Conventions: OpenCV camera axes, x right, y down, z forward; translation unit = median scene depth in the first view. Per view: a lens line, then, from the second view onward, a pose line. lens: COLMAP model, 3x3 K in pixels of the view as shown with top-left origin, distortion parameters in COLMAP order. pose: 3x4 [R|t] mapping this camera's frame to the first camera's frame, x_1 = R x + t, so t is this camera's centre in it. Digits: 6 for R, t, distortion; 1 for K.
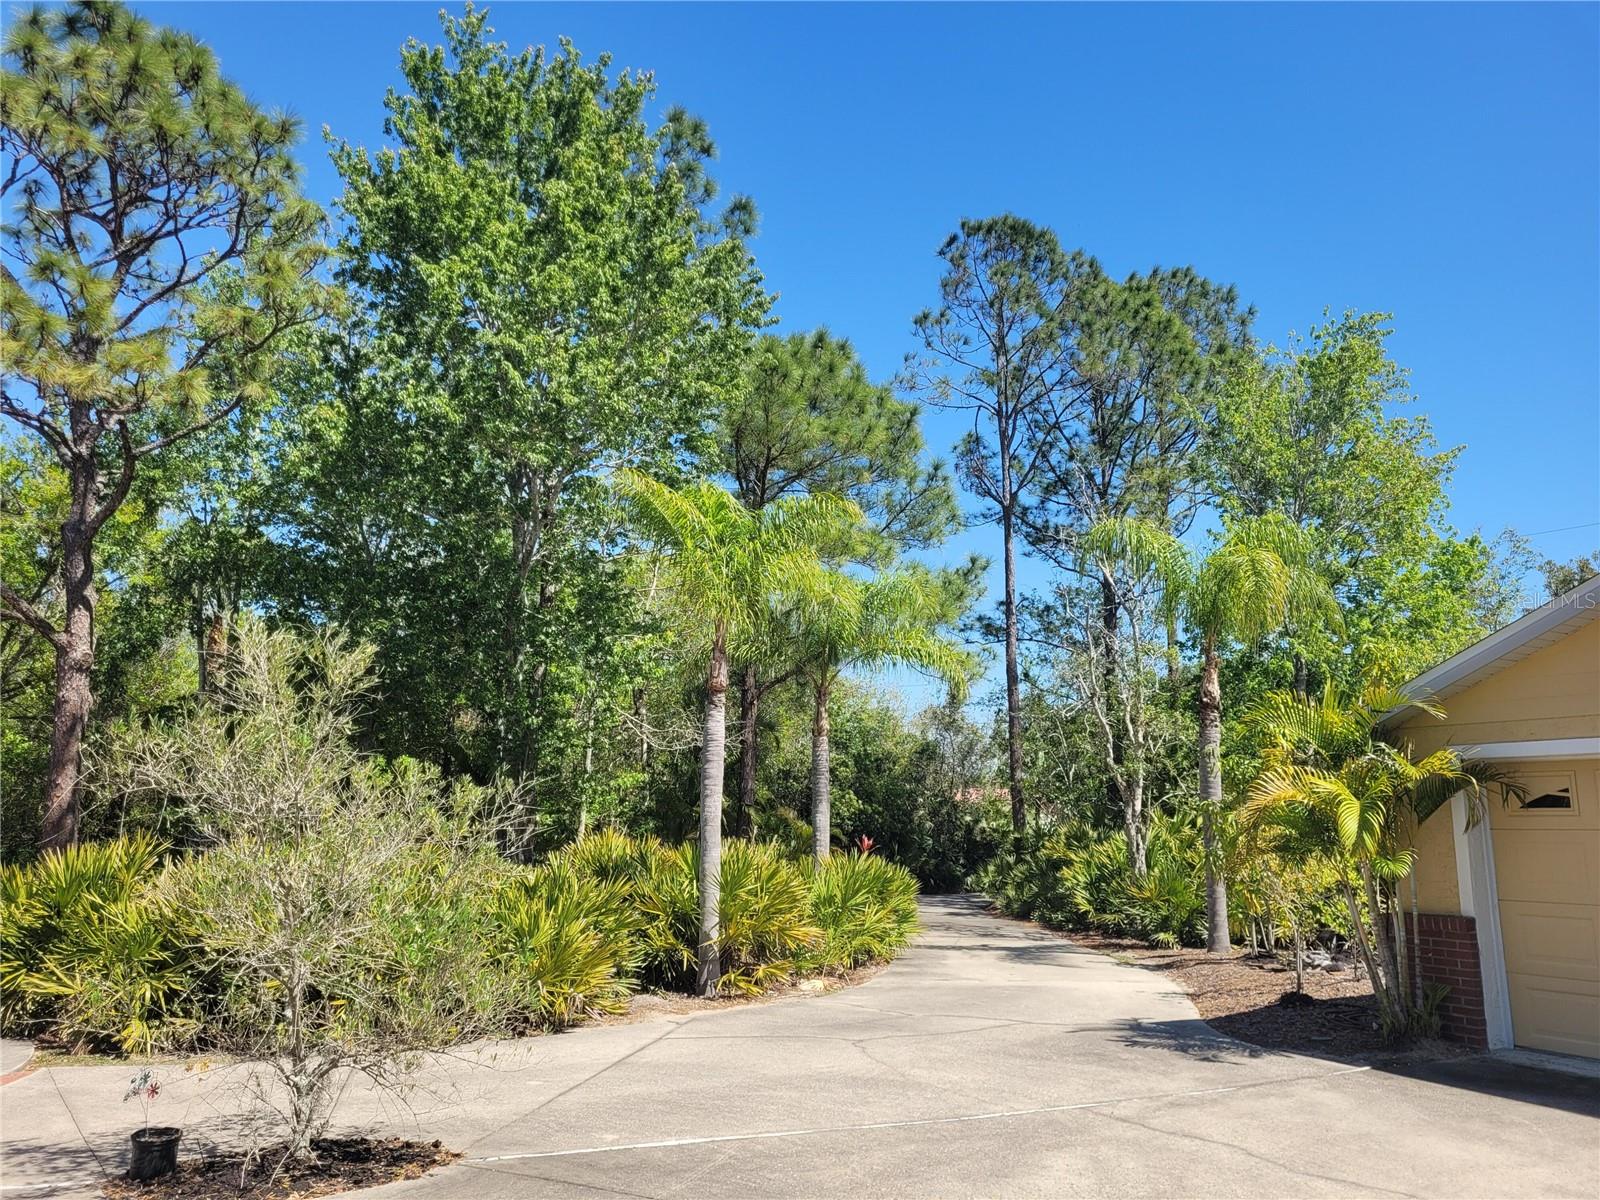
lens RADIAL K [[1210.4, 0, 769.9], [0, 1210.4, 600.0], [0, 0, 1]] dist [0.041193, -0.026074]
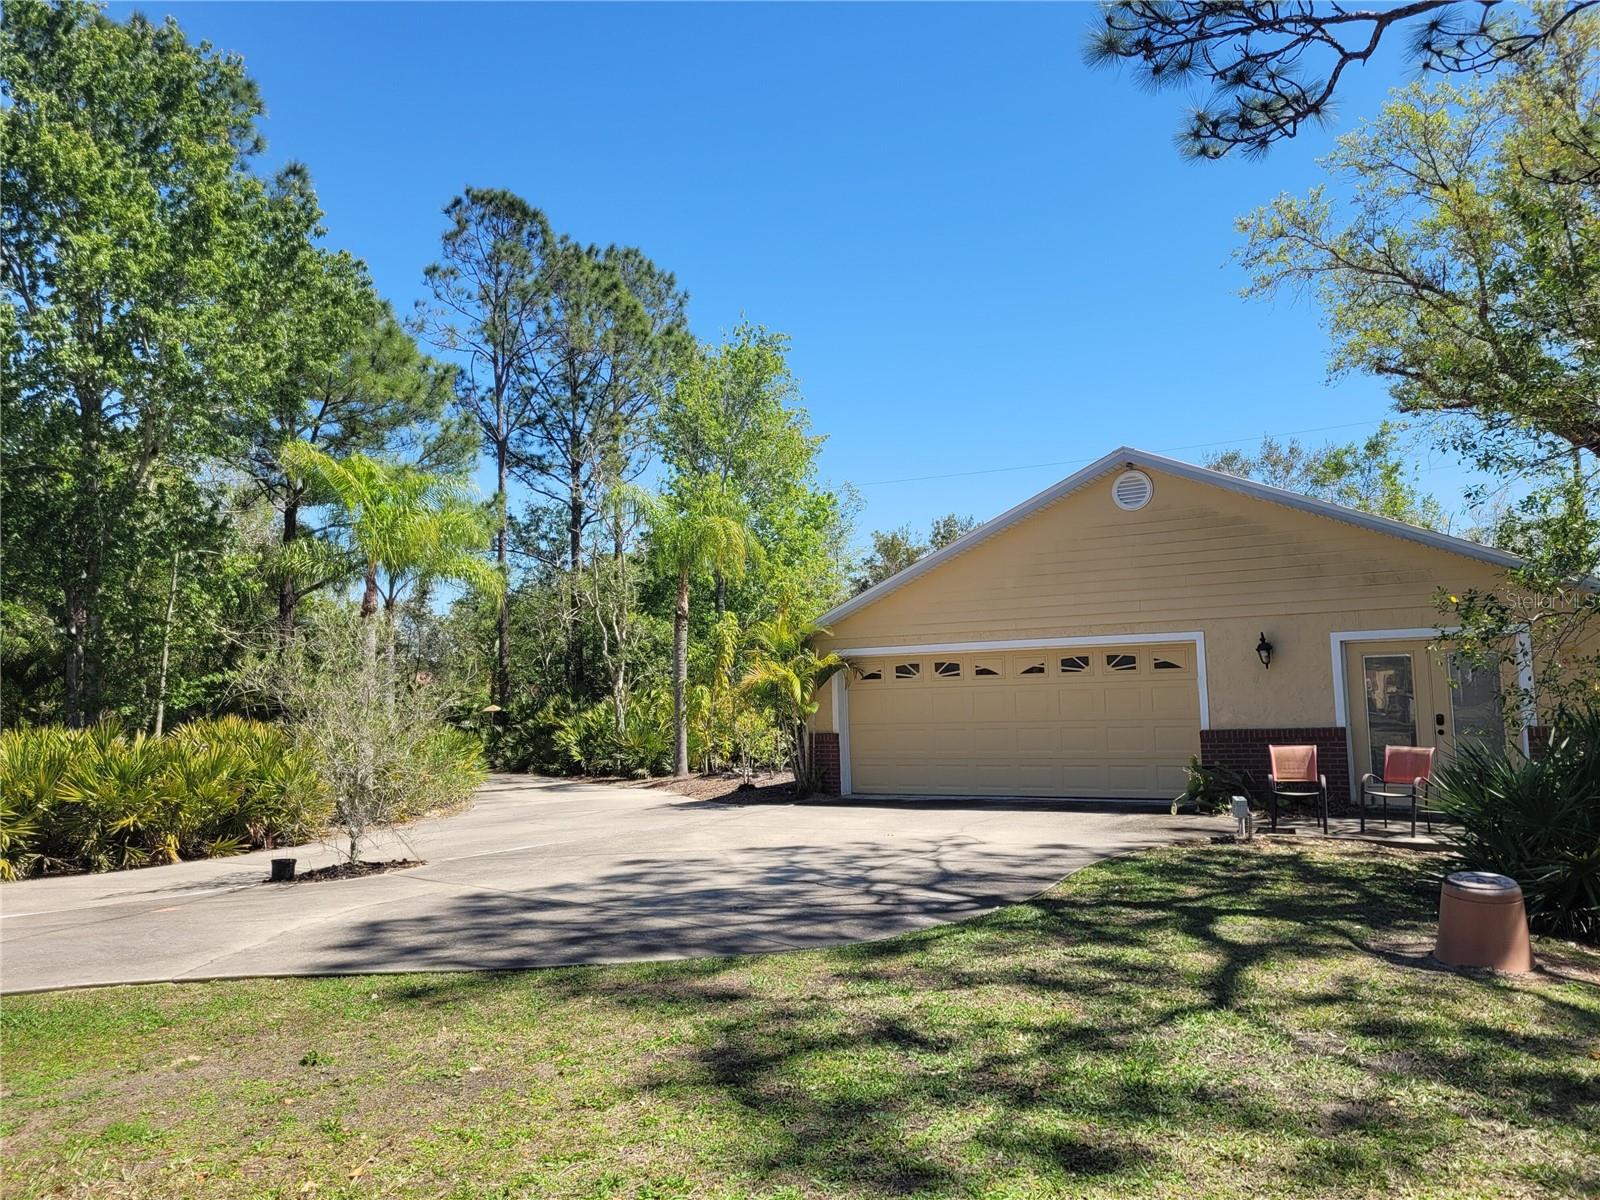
lens RADIAL K [[1210.4, 0, 797.9], [0, 1210.4, 599.1], [0, 0, 1]] dist [0.041193, -0.026074]
pose [[0.869723, 0.005184, 0.493513, -0.177586], [-0.053342, 0.995075, 0.083552, -0.047033], [-0.490649, -0.098992, 0.865716, -0.254884]]
